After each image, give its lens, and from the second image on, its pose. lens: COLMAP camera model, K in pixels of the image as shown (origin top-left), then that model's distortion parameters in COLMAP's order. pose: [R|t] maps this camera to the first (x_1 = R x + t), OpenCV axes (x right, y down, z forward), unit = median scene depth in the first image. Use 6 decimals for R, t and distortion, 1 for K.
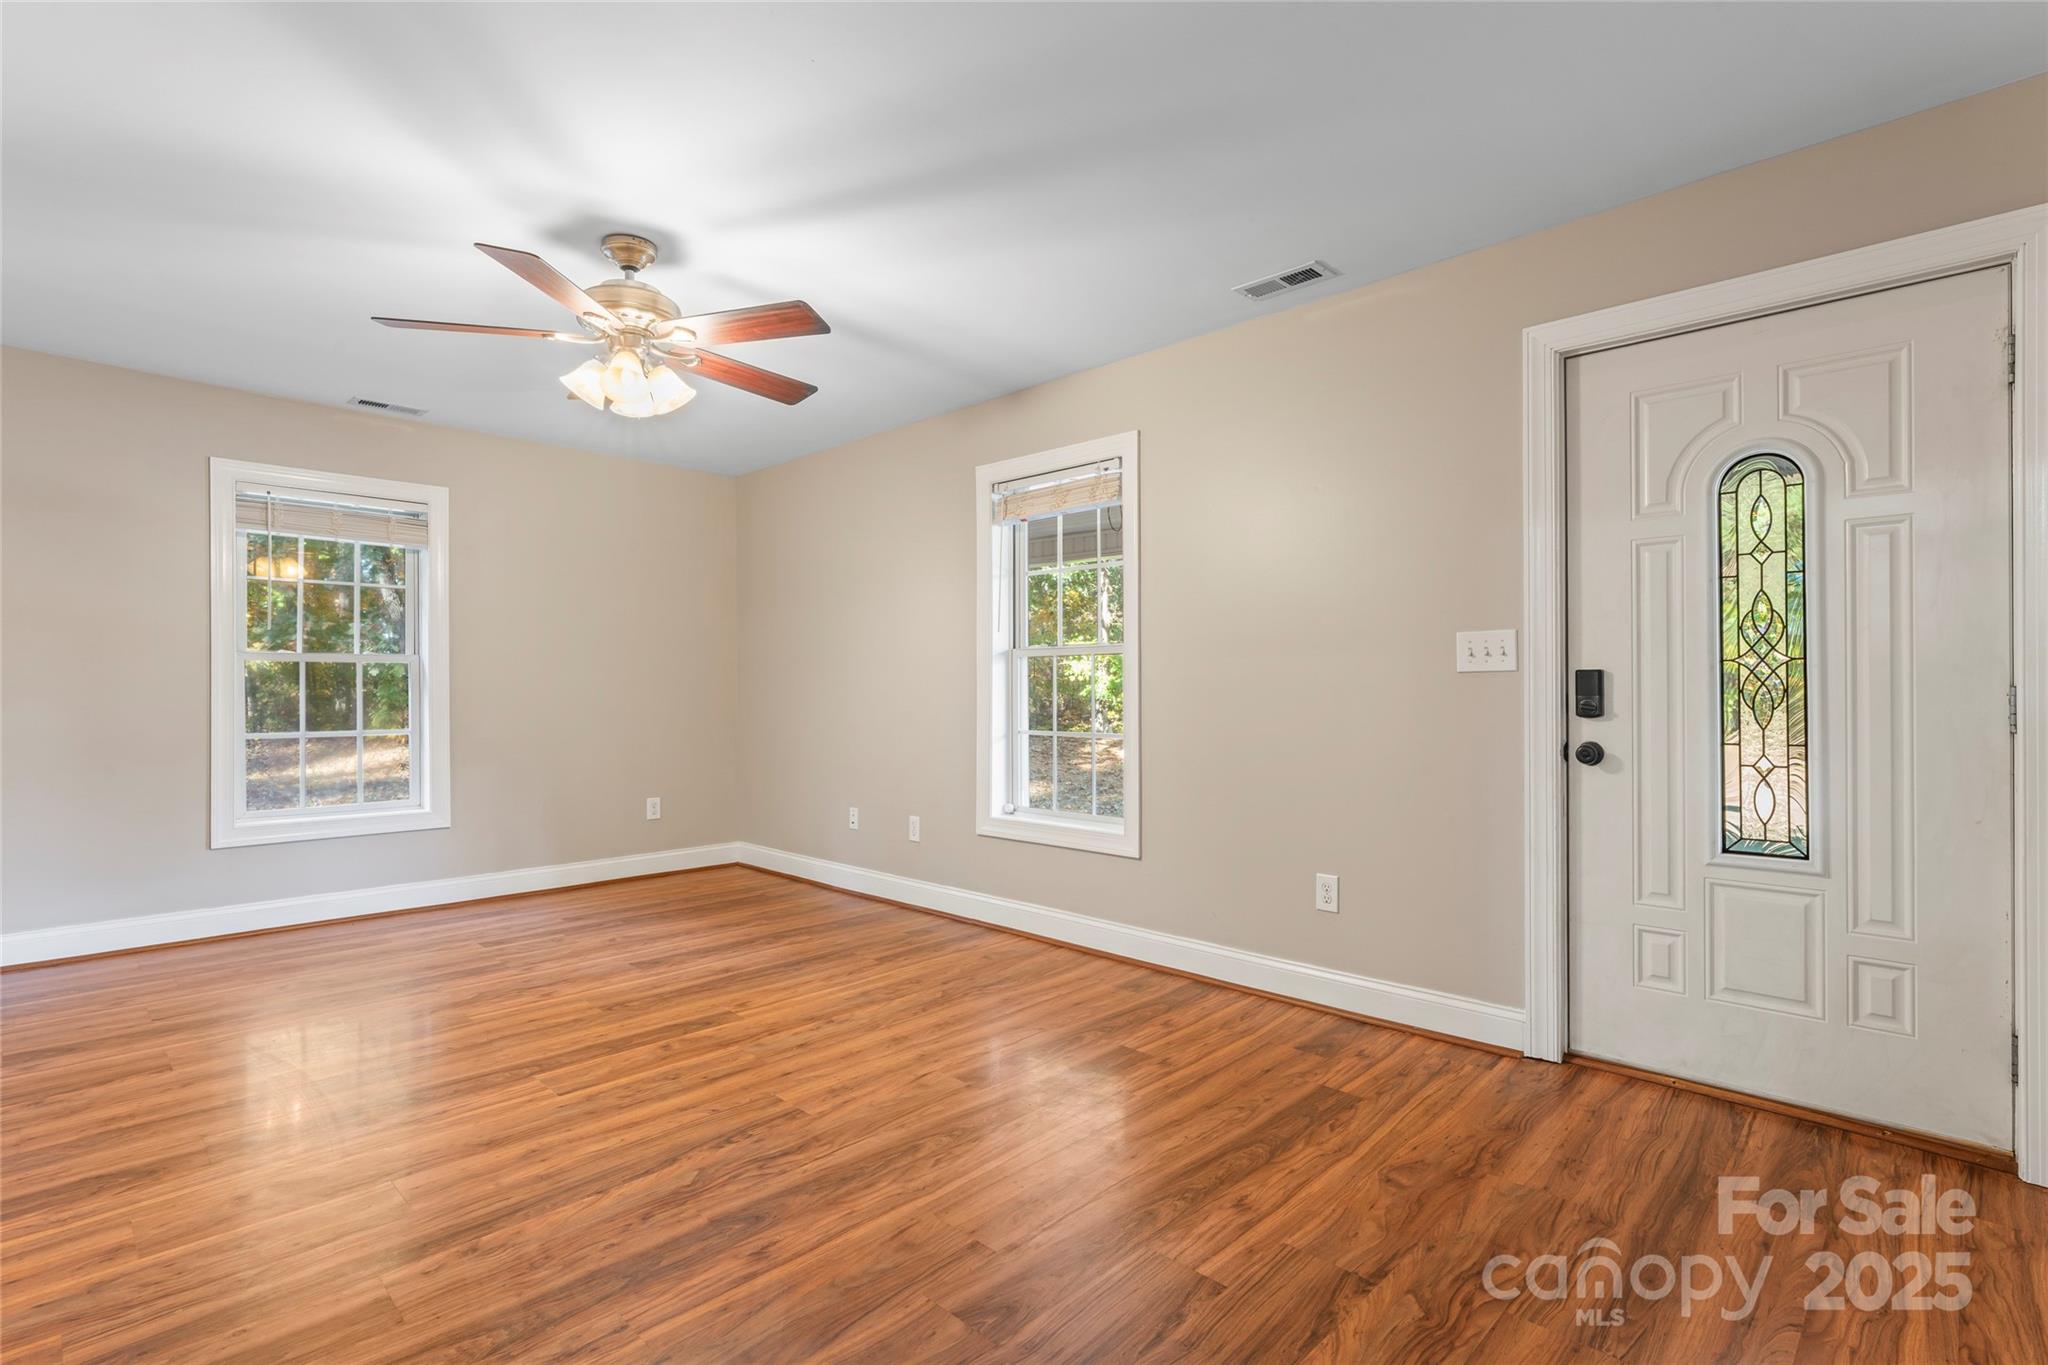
lens RADIAL K [[969.3, 0, 1013.0], [0, 969.3, 681.2], [0, 0, 1]] dist [-0.000521, 0.000372]
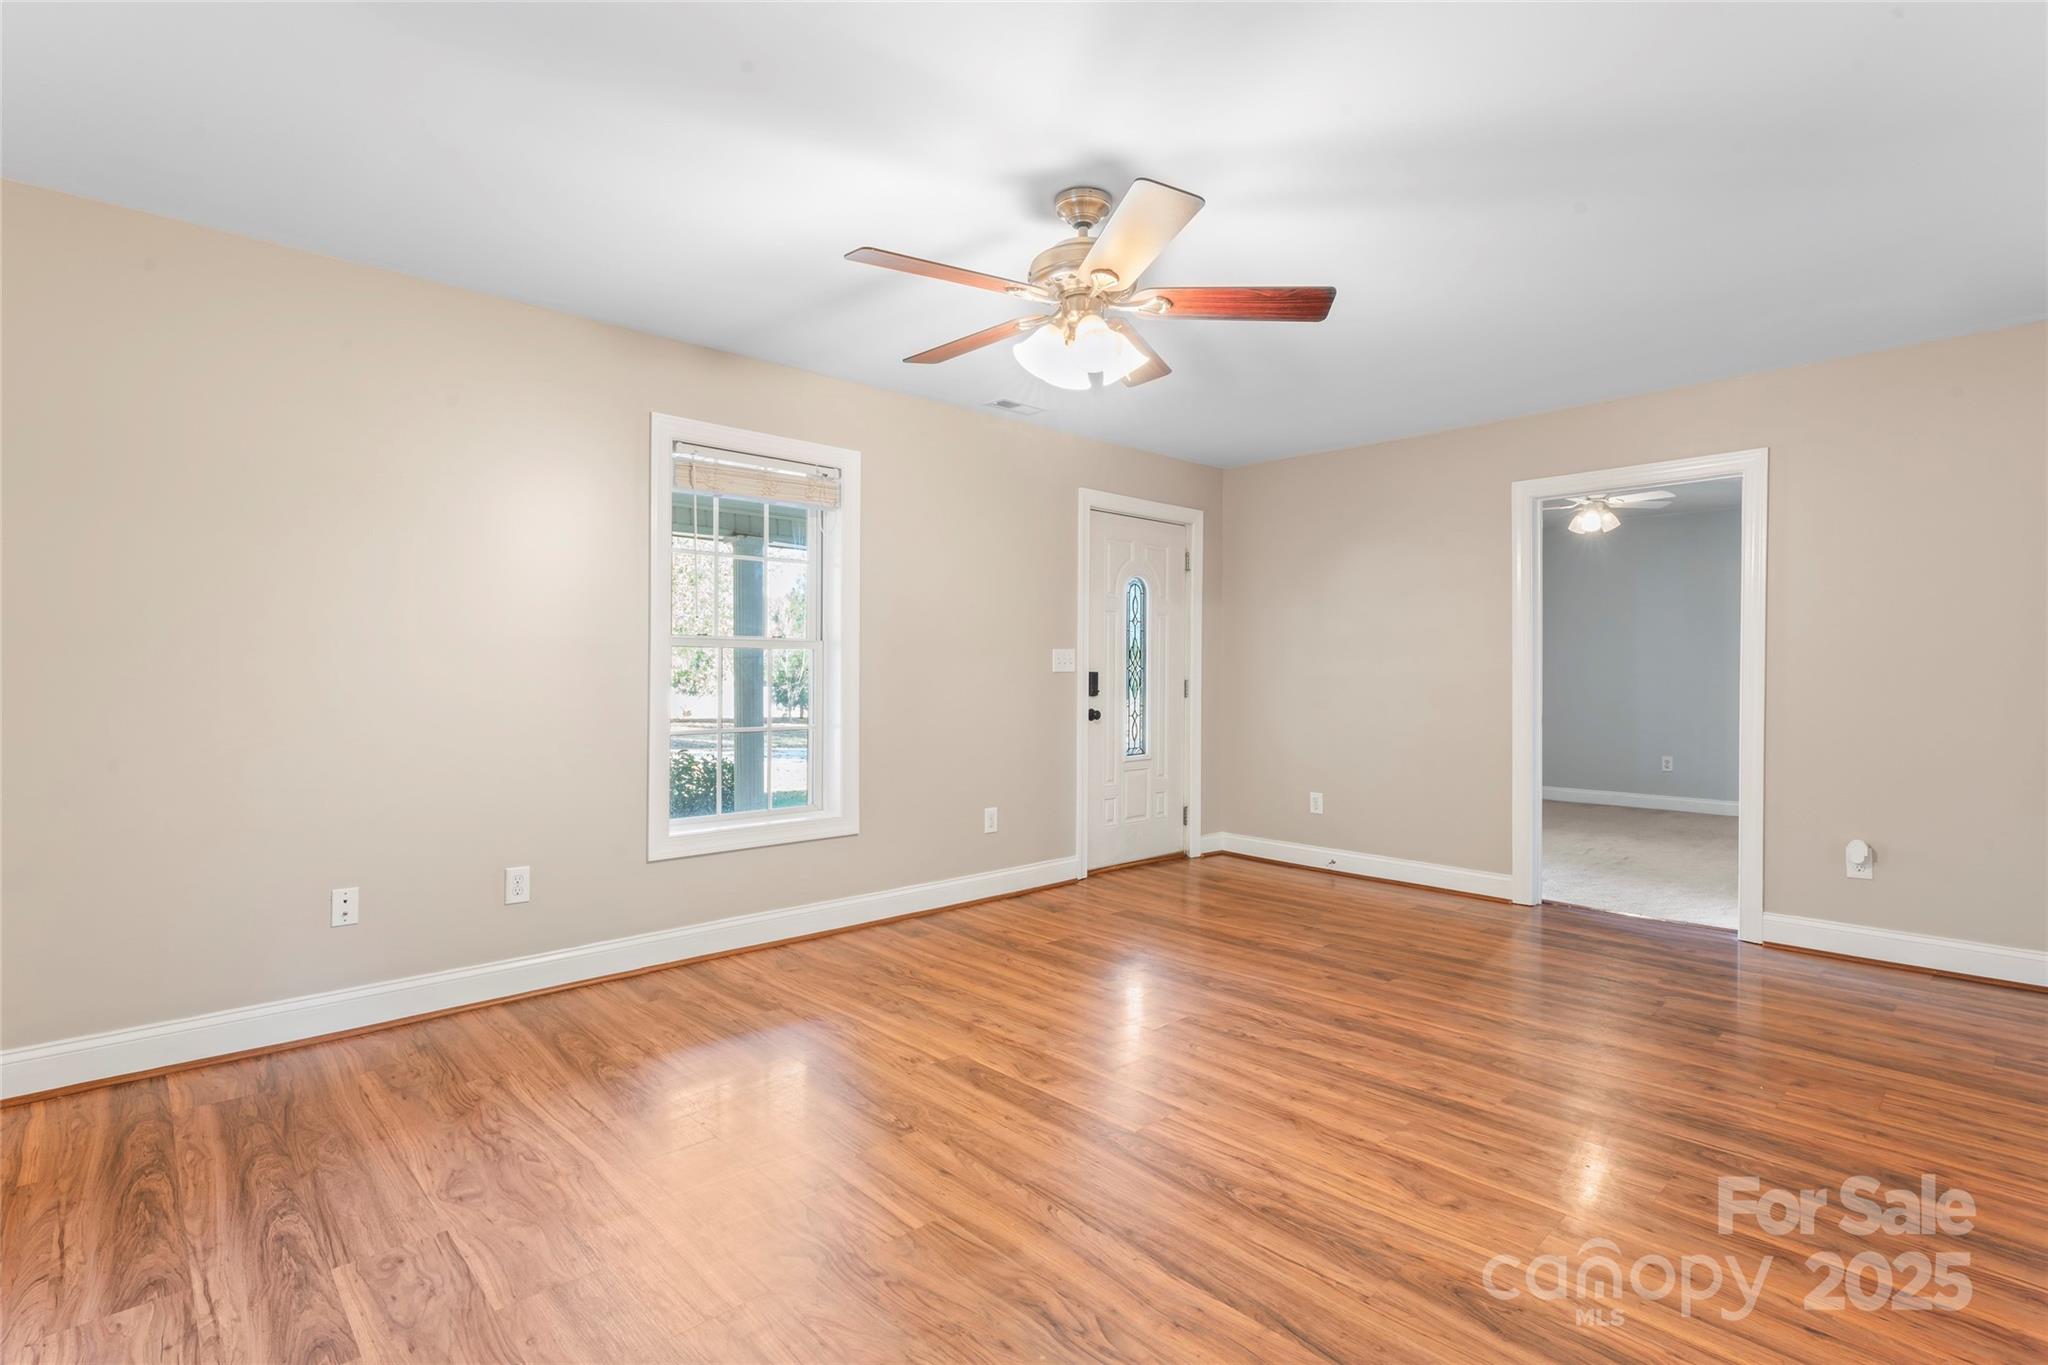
lens RADIAL K [[968.2, 0, 1019.1], [0, 968.2, 684.3], [0, 0, 1]] dist [-0.002670, -0.000401]
pose [[0.043009, -0.007199, 0.999049, -1.311376], [-0.007460, 0.999944, 0.007527, -0.000197], [-0.999047, -0.007776, 0.042953, 1.028028]]
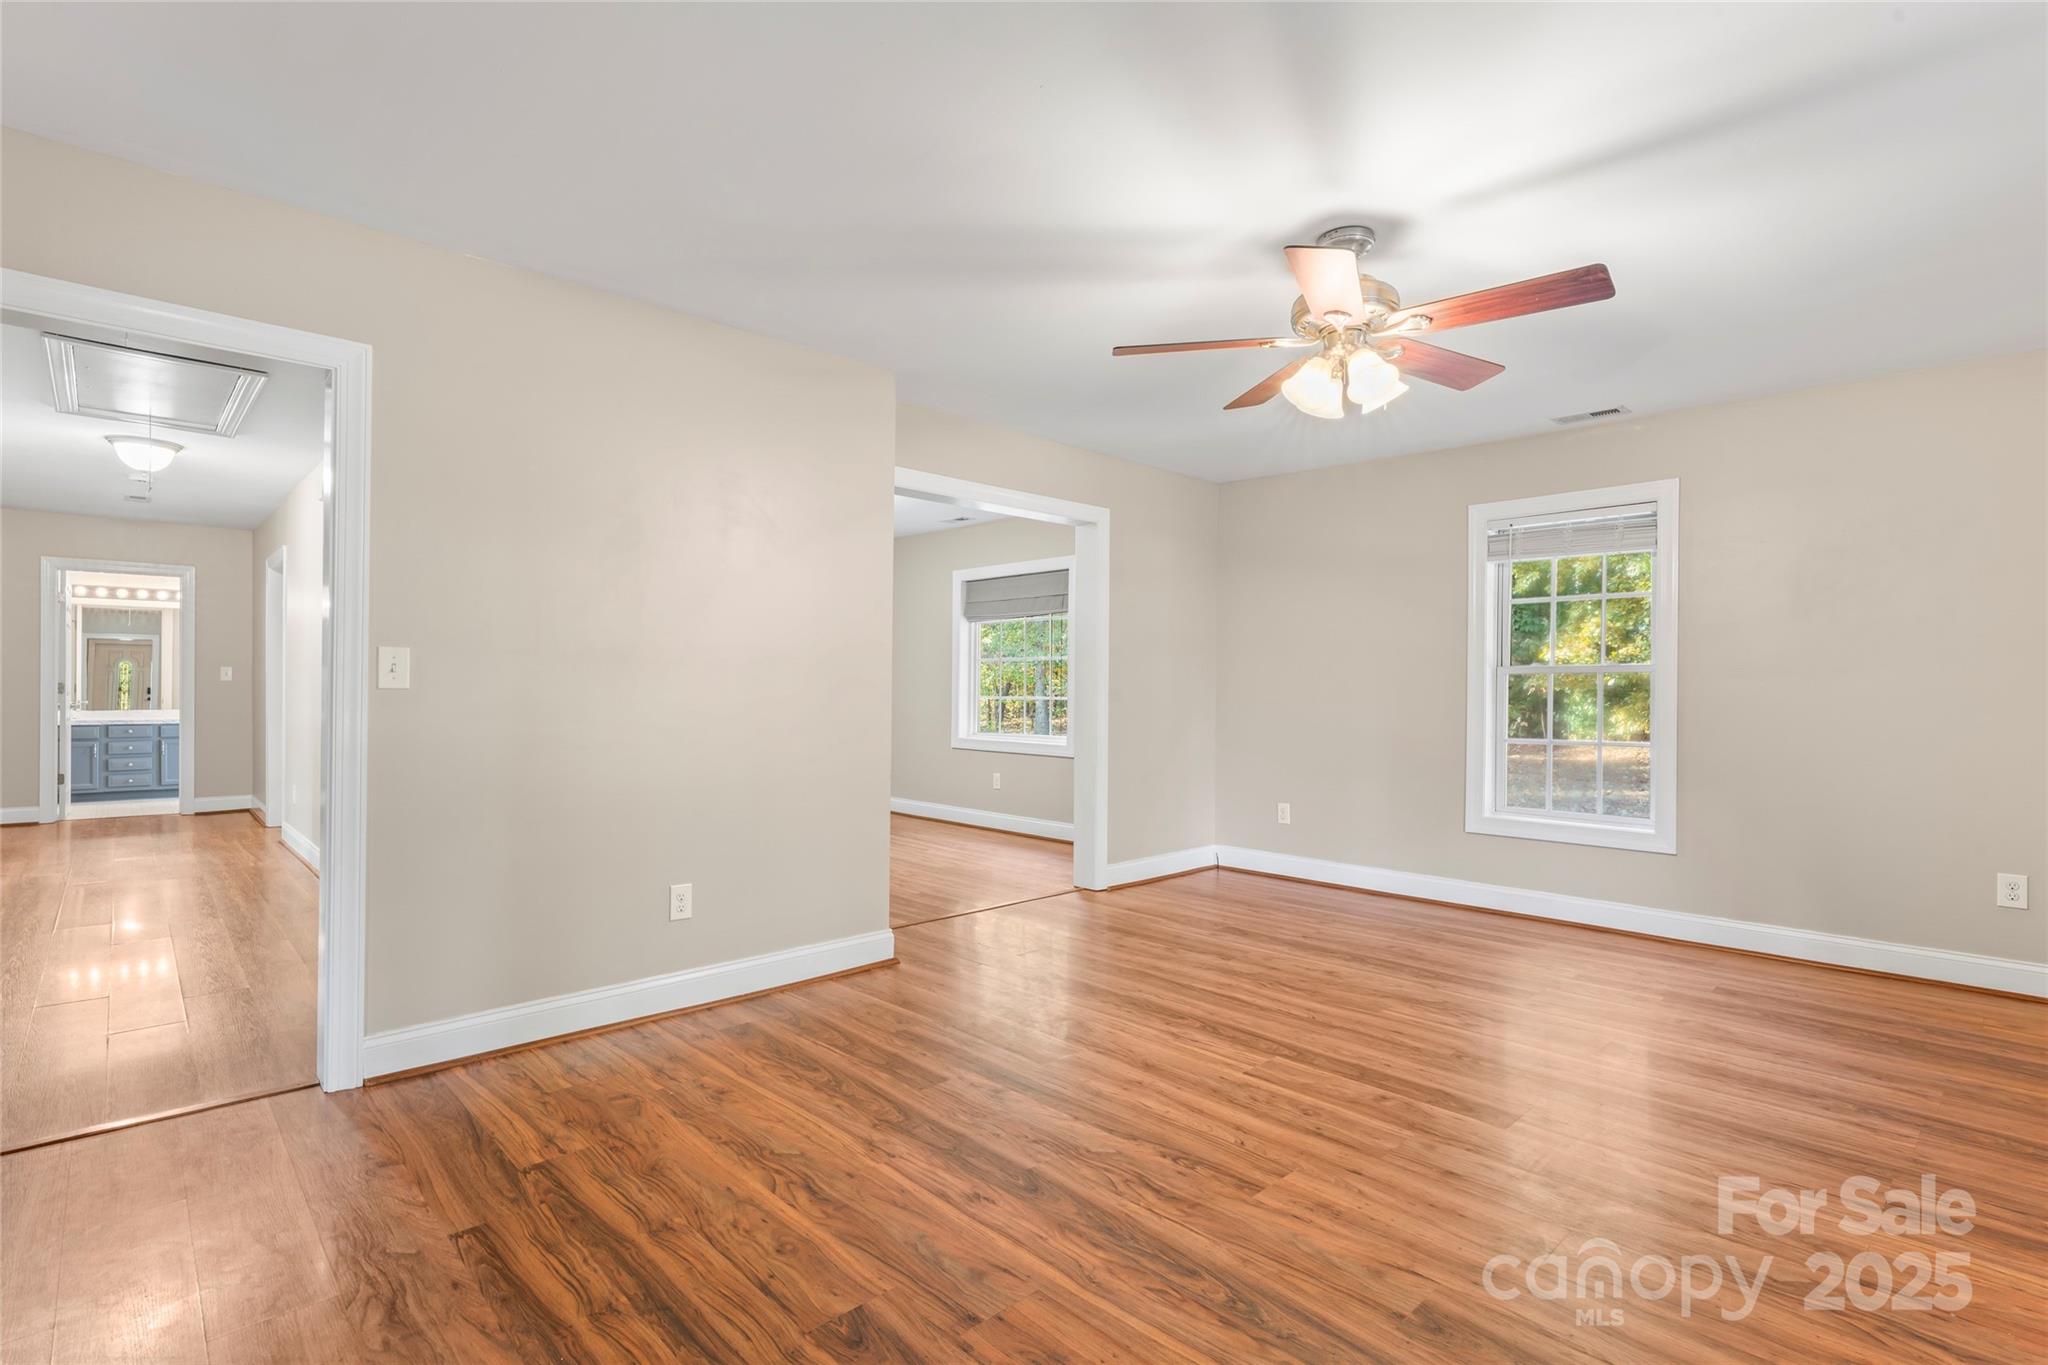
lens RADIAL K [[968.2, 0, 1019.1], [0, 968.2, 684.3], [0, 0, 1]] dist [-0.002670, -0.000401]
pose [[-0.038632, -0.007669, -0.999224, 0.578792], [-0.000135, 0.999971, -0.007669, -0.000754], [0.999254, -0.000162, -0.038632, 0.724070]]
